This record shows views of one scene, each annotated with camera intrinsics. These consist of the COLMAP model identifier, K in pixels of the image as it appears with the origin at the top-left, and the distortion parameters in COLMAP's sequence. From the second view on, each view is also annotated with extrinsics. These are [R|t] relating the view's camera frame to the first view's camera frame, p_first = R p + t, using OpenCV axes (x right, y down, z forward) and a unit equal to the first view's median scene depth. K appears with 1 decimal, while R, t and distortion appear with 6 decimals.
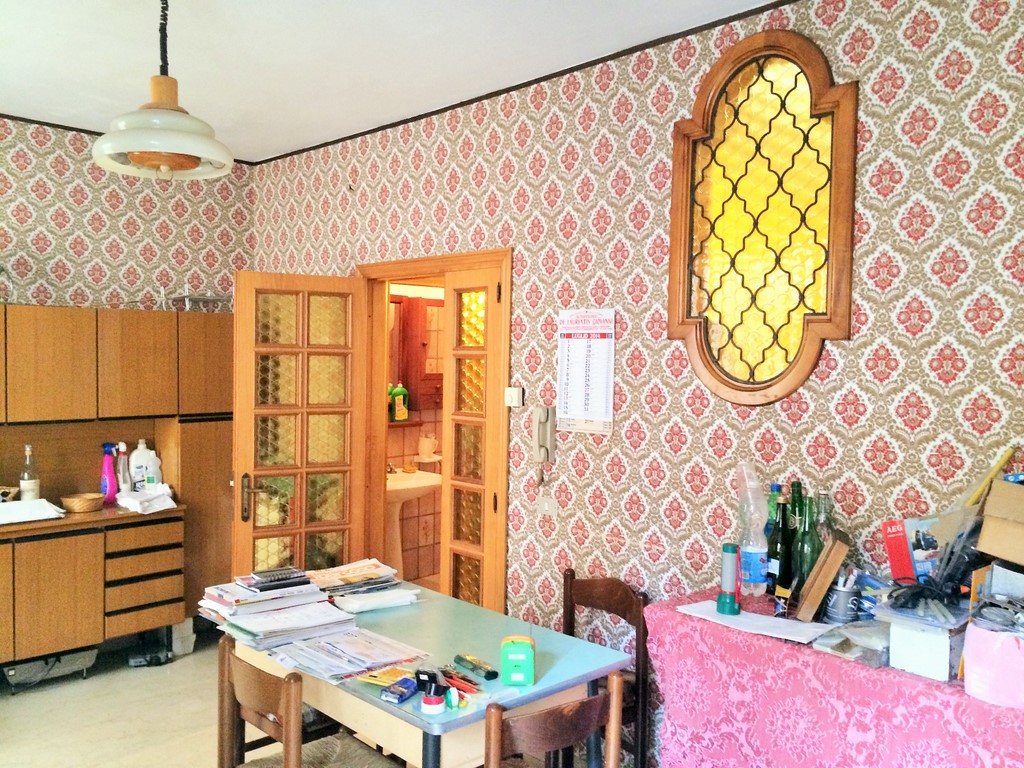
lens RADIAL K [[875.0, 0, 512.7], [0, 875.0, 383.8], [0, 0, 1]] dist [0.001292, 0.000129]
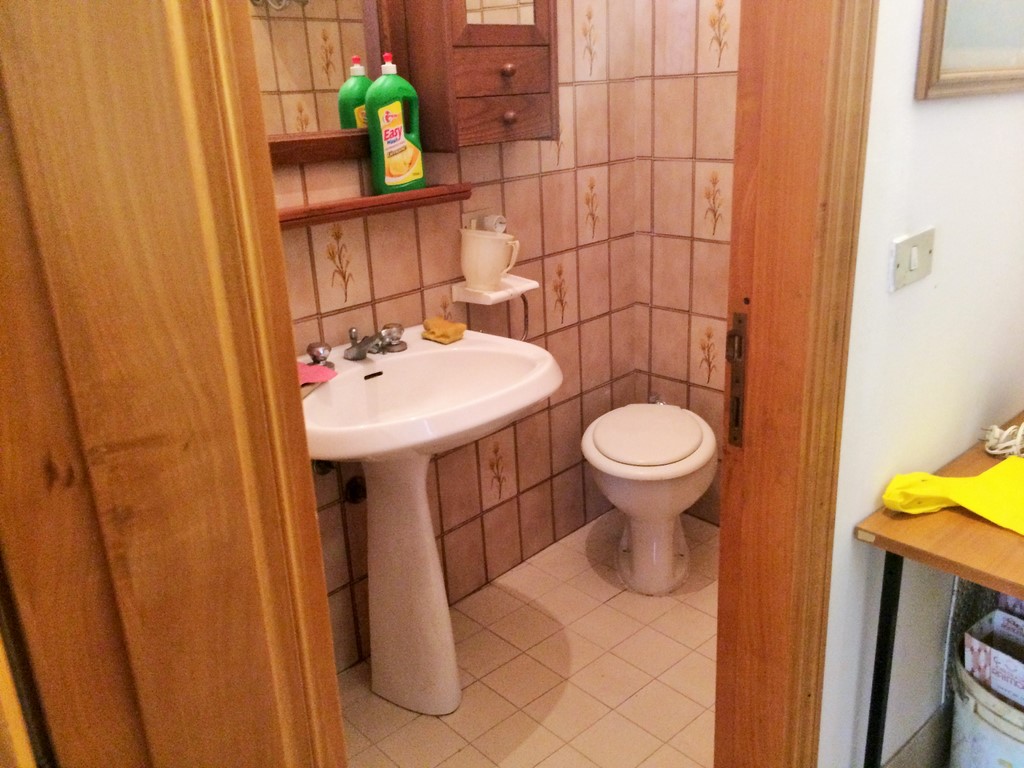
lens RADIAL K [[875.0, 0, 511.2], [0, 875.0, 384.9], [0, 0, 1]] dist [0.001292, 0.000129]
pose [[0.997376, -0.068015, -0.024814, -0.083424], [0.072289, 0.954459, 0.289450, 0.020644], [0.003997, -0.290484, 0.956871, 0.657511]]
